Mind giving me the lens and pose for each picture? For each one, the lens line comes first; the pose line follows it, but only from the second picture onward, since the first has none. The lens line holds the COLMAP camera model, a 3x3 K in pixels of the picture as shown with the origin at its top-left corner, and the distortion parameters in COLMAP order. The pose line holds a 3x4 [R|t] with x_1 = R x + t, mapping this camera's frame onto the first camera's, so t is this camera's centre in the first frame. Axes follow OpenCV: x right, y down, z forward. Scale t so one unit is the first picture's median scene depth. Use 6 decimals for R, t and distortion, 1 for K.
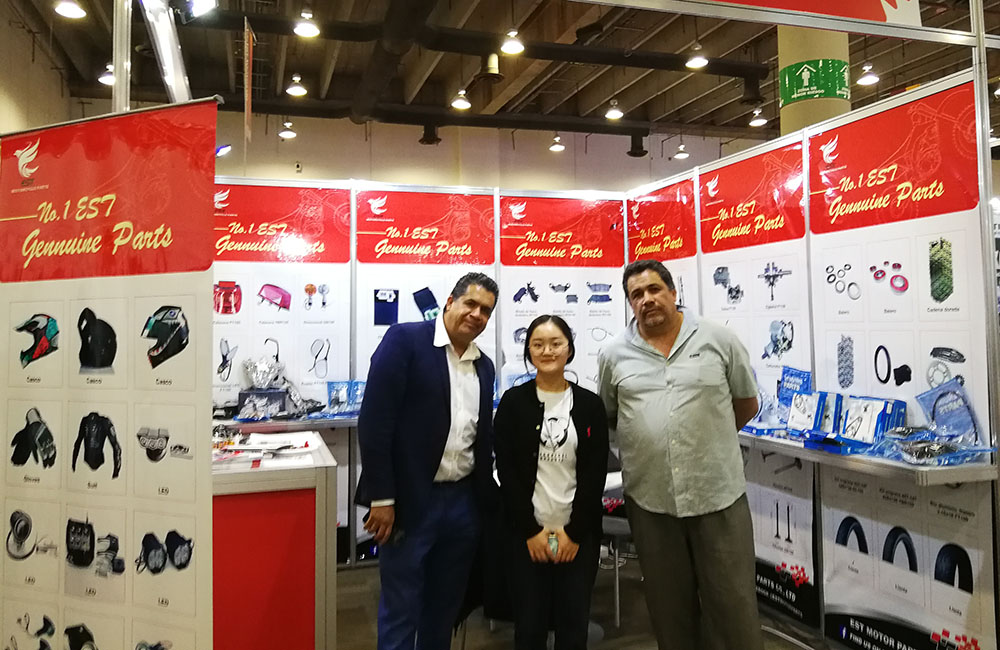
lens RADIAL K [[813.4, 0, 501.6], [0, 813.4, 271.8], [0, 0, 1]] dist [0.058170, -0.071582]
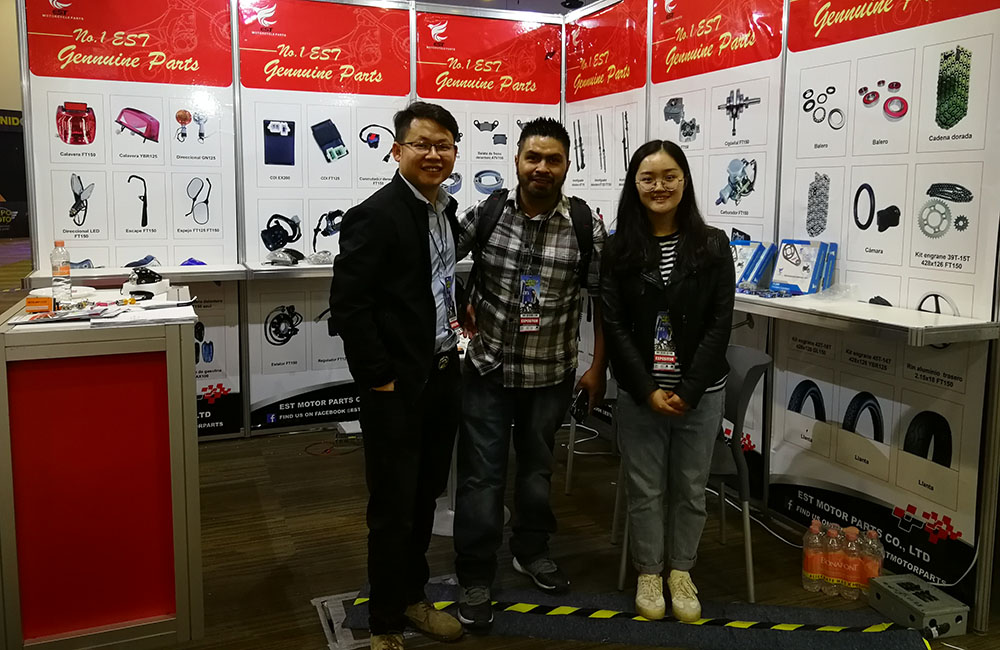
lens RADIAL K [[813.4, 0, 500.6], [0, 813.4, 274.5], [0, 0, 1]] dist [0.058170, -0.071582]
pose [[0.996279, 0.006168, 0.085960, 0.018069], [-0.020534, 0.985698, 0.167268, 0.041324], [-0.083699, -0.168411, 0.982157, 0.166054]]
